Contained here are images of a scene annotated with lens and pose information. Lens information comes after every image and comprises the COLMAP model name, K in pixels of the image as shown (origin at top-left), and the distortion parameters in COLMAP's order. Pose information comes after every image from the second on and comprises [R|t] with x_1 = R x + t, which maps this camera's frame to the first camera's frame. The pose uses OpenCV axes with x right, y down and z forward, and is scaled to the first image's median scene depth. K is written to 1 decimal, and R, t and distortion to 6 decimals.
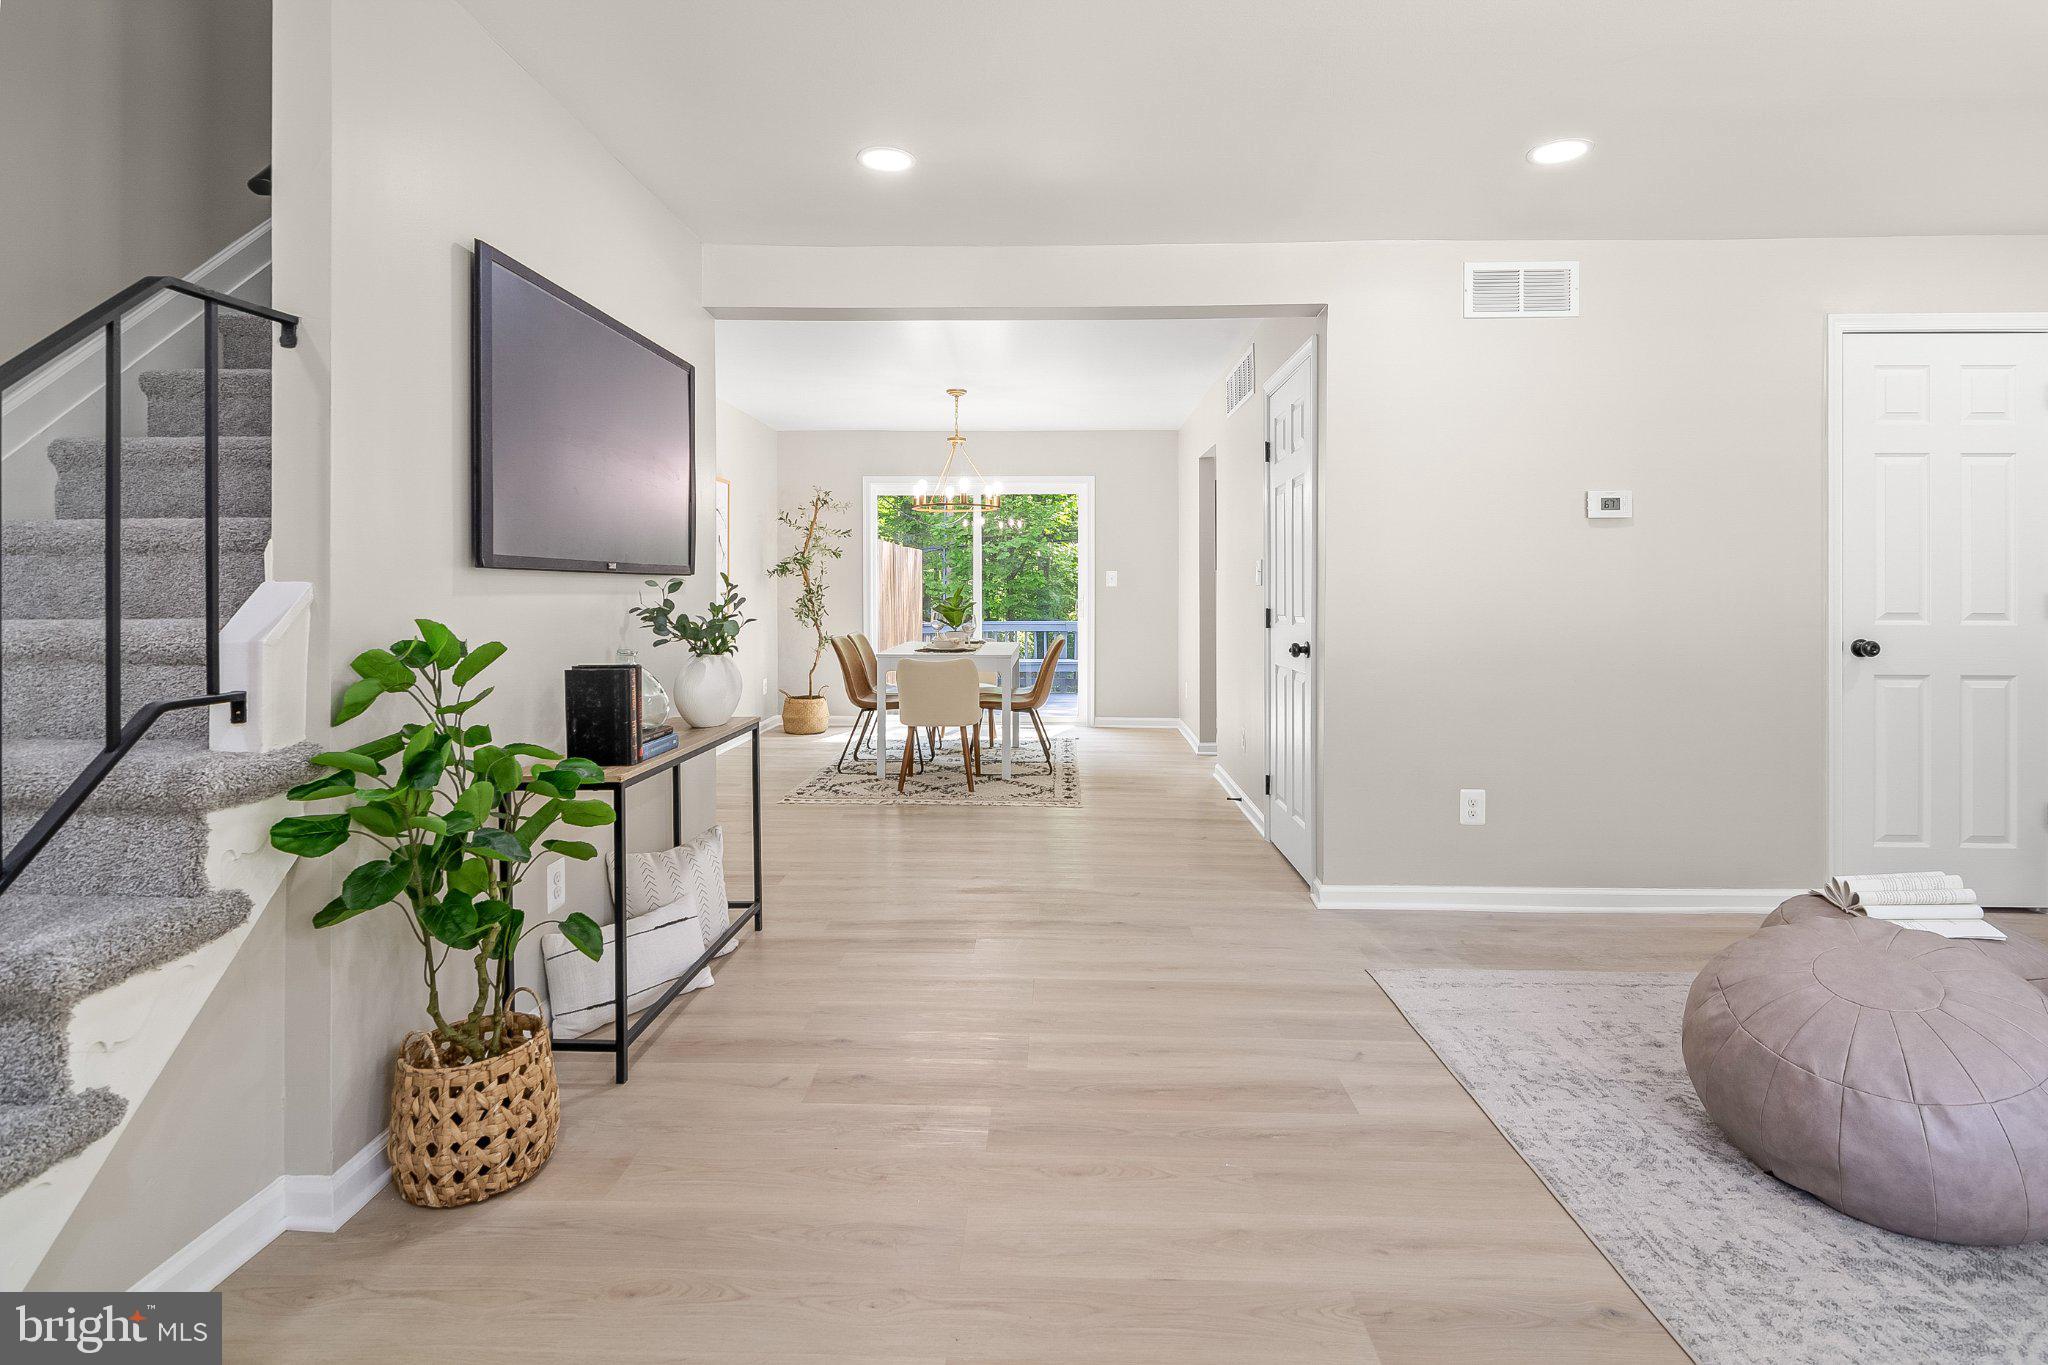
lens RADIAL K [[1001.4, 0, 1030.3], [0, 1001.4, 590.6], [0, 0, 1]] dist [-0.003676, -0.000420]
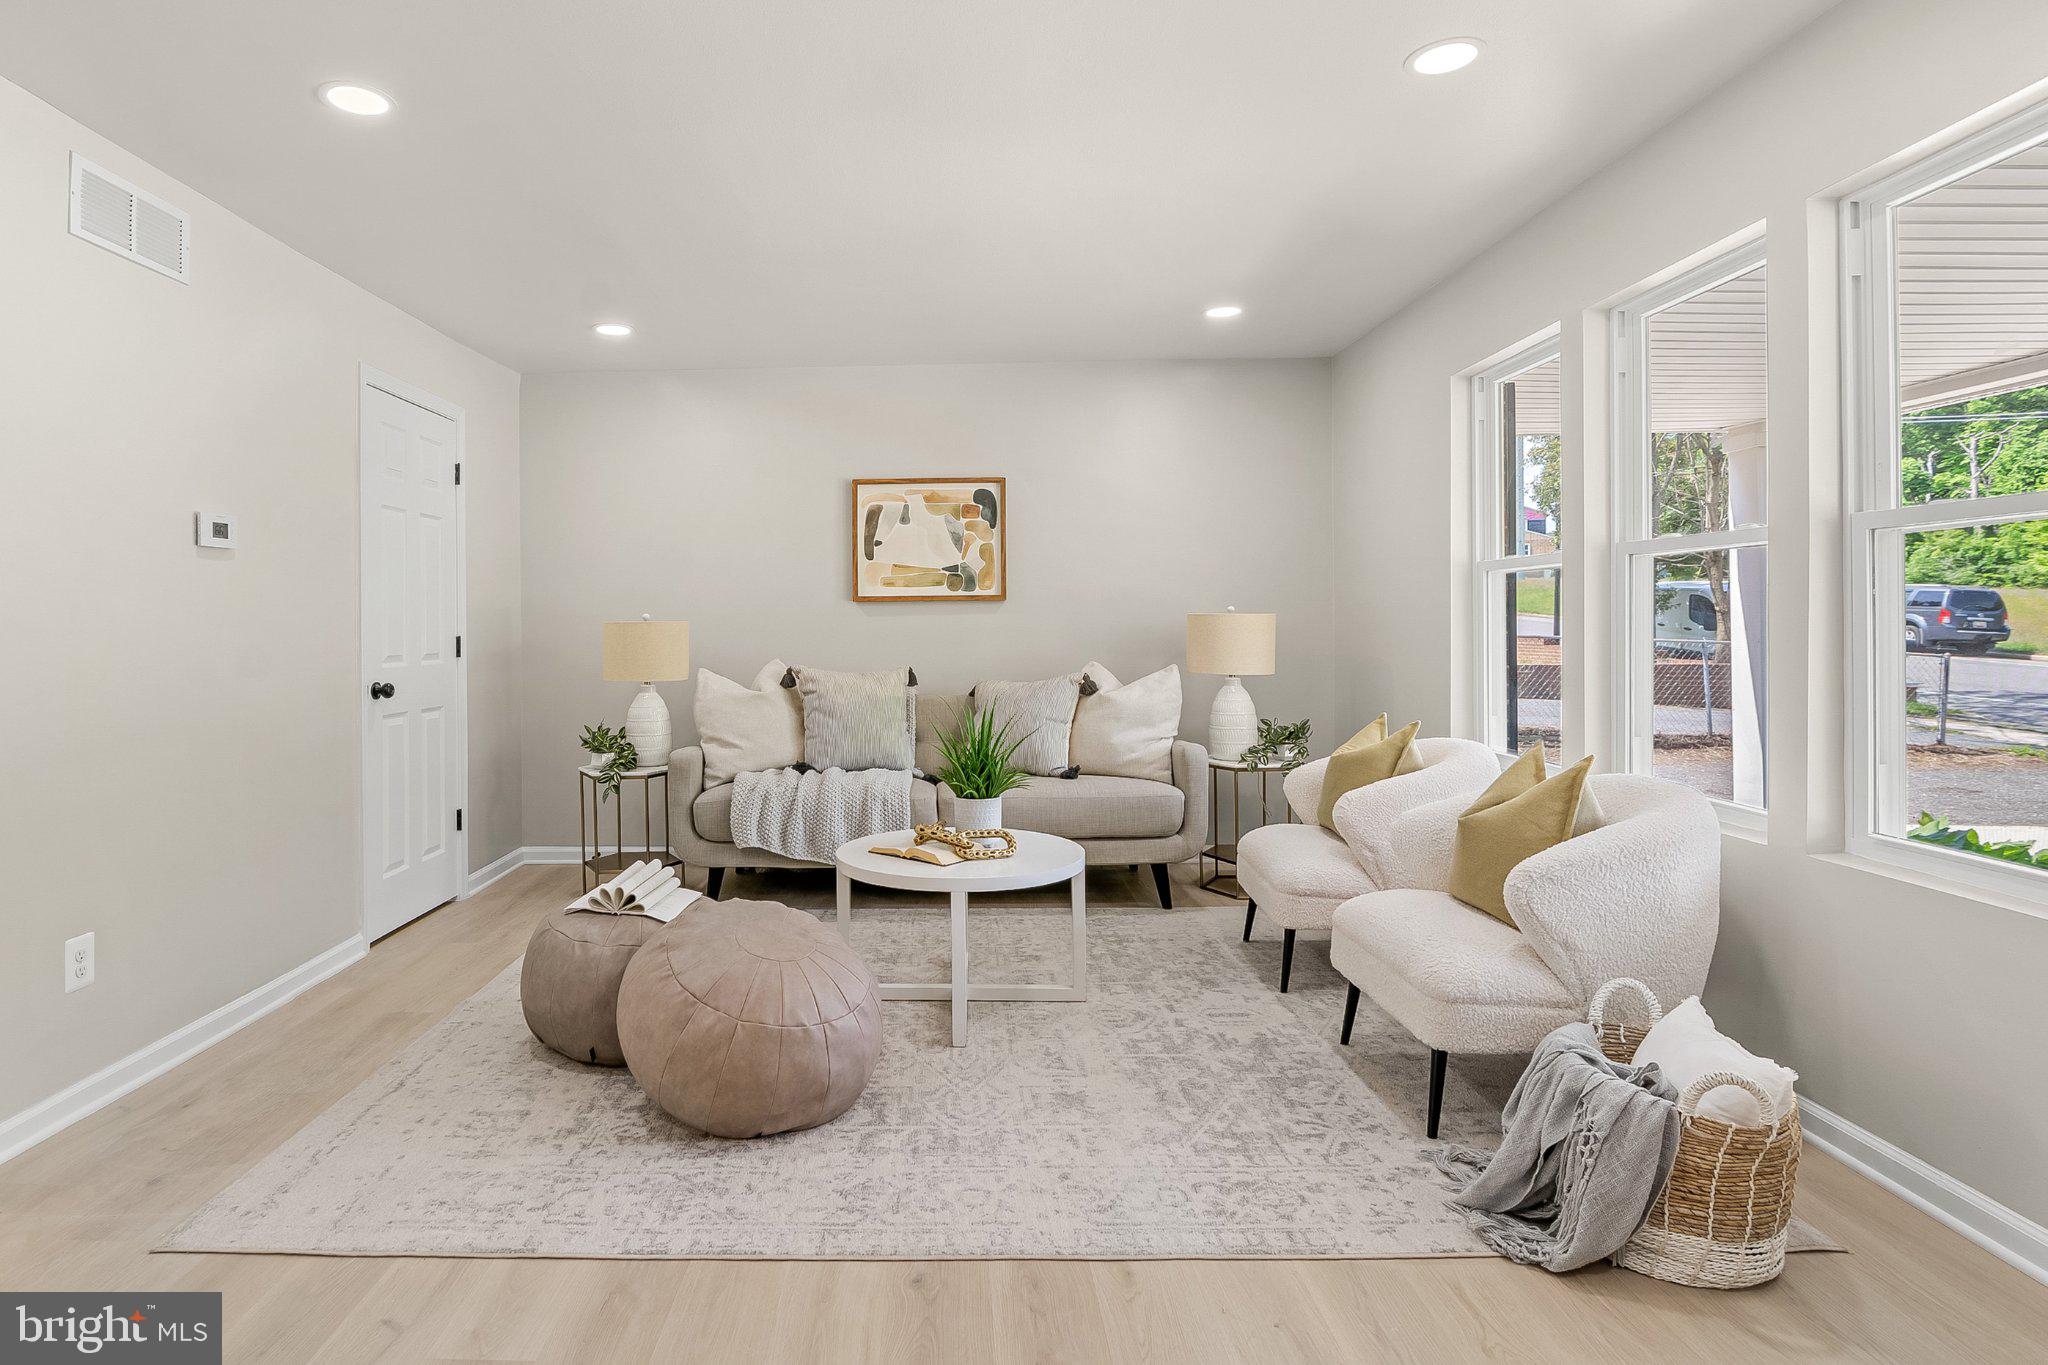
lens RADIAL K [[1064.5, 0, 901.1], [0, 1064.5, 617.2], [0, 0, 1]] dist [-0.007101, -0.002627]
pose [[0.010295, 0.007563, 0.999918, -0.406010], [0.012164, 0.999896, -0.007688, -0.005372], [-0.999873, 0.012243, 0.010202, 0.668107]]
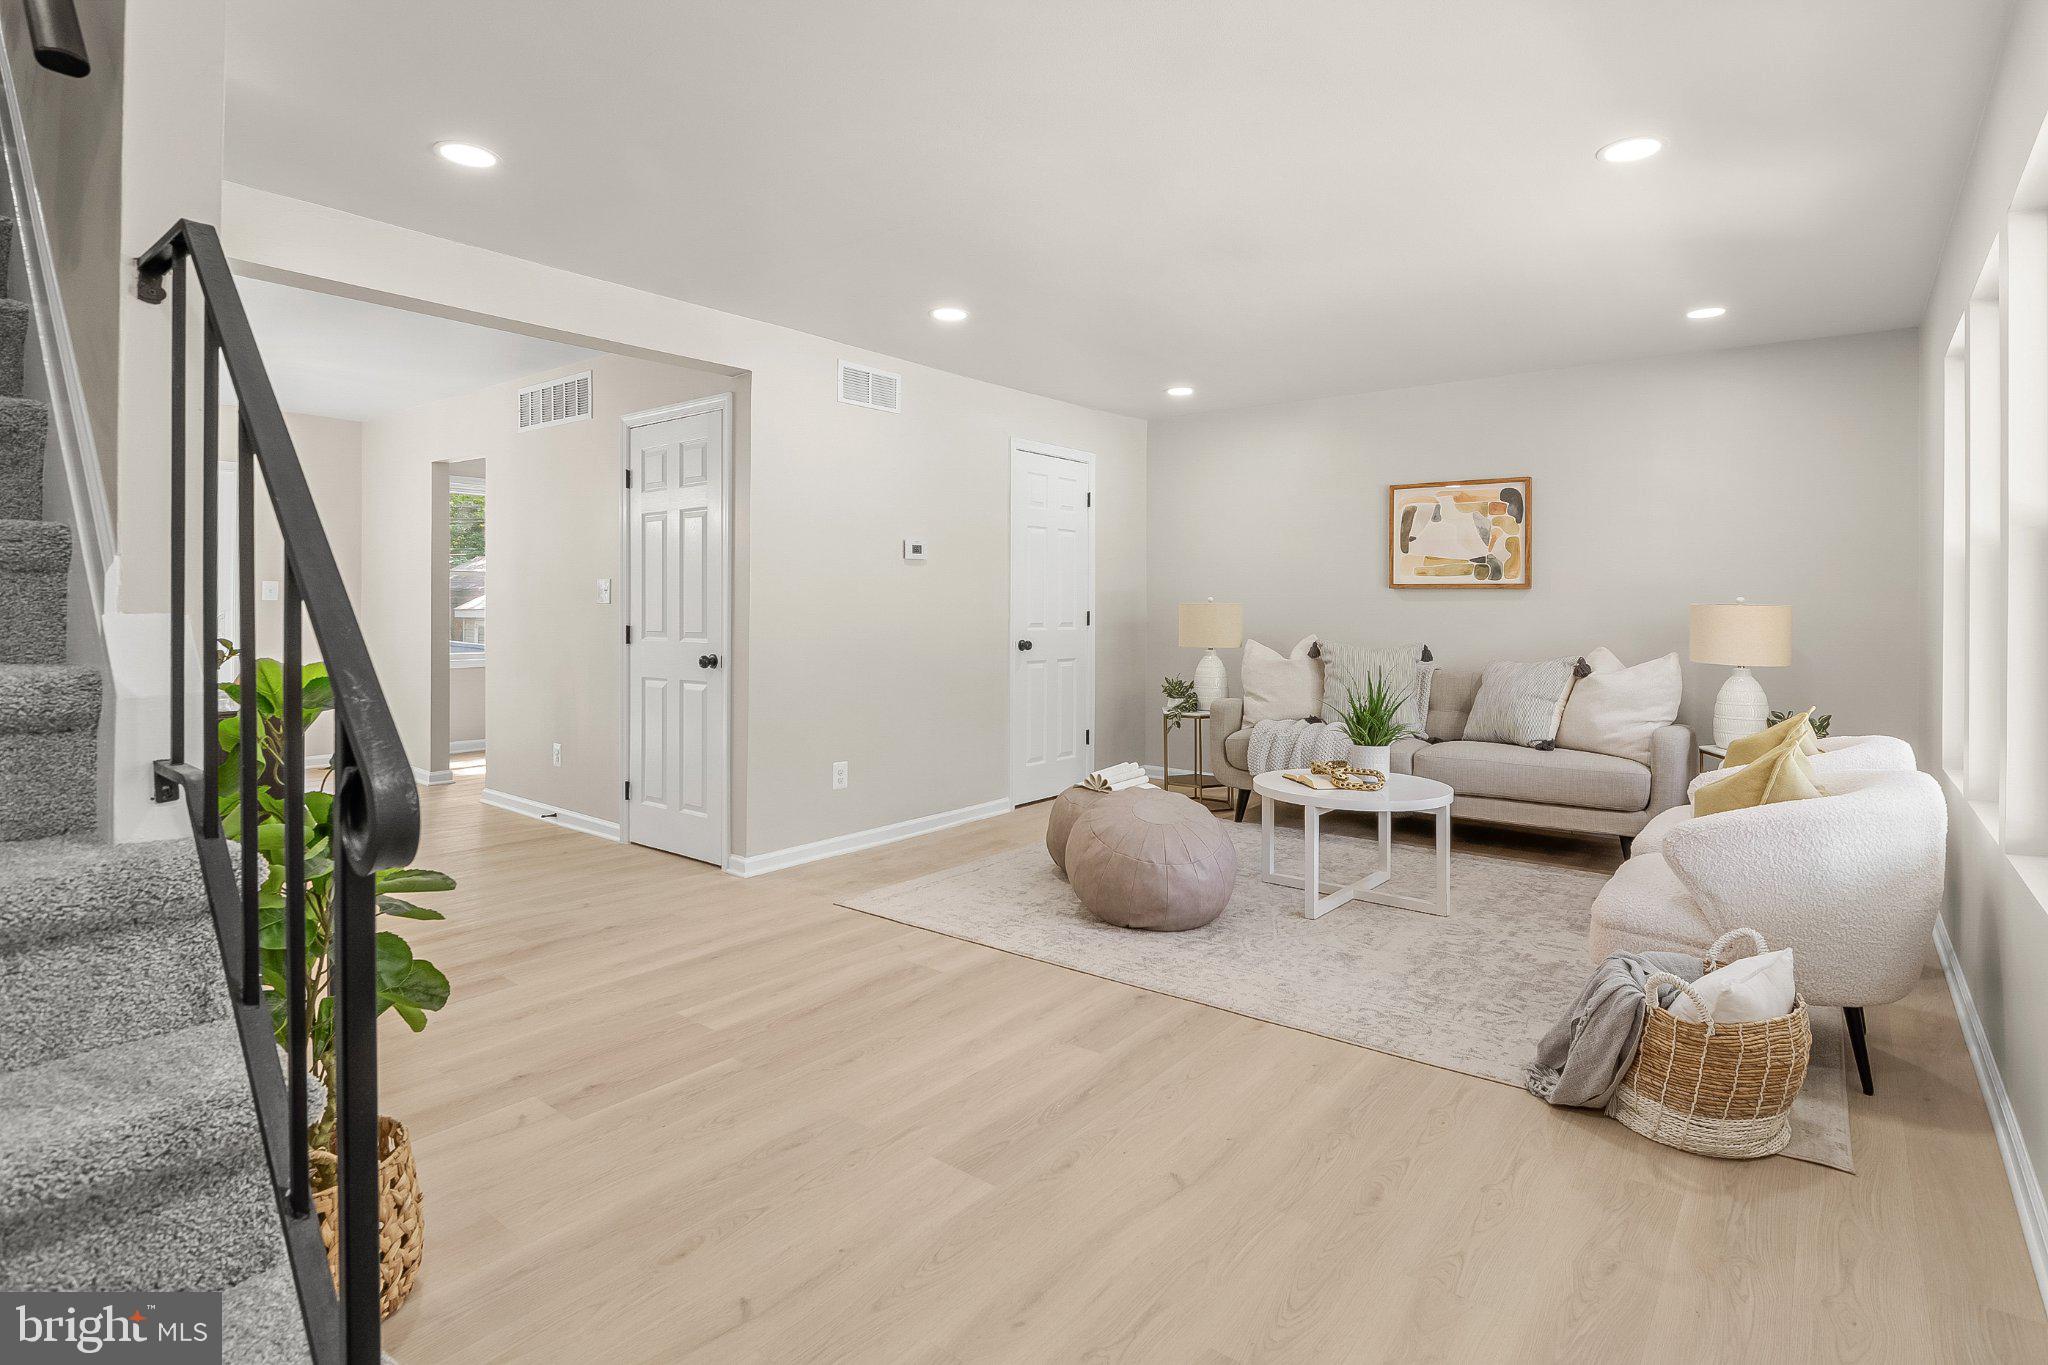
lens RADIAL K [[1017.8, 0, 1028.3], [0, 1017.8, 599.2], [0, 0, 1]] dist [-0.004402, -0.001701]
pose [[0.595731, 0.005856, 0.803163, -0.738007], [-0.004489, 0.999982, -0.003962, -0.015755], [-0.803172, -0.001245, 0.595747, 0.013435]]
